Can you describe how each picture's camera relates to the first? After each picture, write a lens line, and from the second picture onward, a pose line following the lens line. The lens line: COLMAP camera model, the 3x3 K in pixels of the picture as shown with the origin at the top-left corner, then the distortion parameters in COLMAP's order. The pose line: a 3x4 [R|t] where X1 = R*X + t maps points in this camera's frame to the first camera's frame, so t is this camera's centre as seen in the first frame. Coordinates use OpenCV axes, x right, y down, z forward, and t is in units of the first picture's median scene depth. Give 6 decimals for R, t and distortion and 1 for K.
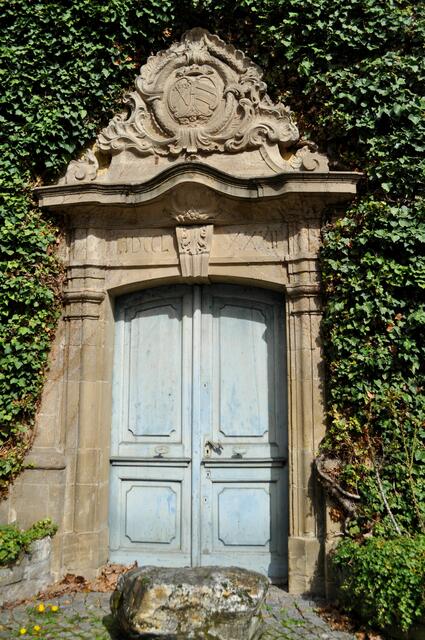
lens RADIAL K [[500.0, 0, 211.3], [0, 500.0, 333.4], [0, 0, 1]] dist [-0.075310, 0.000021]
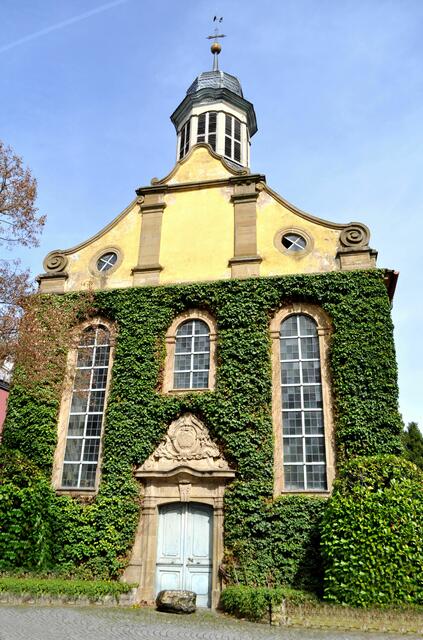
lens RADIAL K [[500.0, 0, 210.3], [0, 500.0, 333.4], [0, 0, 1]] dist [-0.075310, 0.000021]
pose [[0.996077, -0.016446, -0.086952, 0.405546], [-0.005838, 0.968226, -0.250009, -0.354357], [0.088301, 0.249535, 0.964331, -2.196697]]
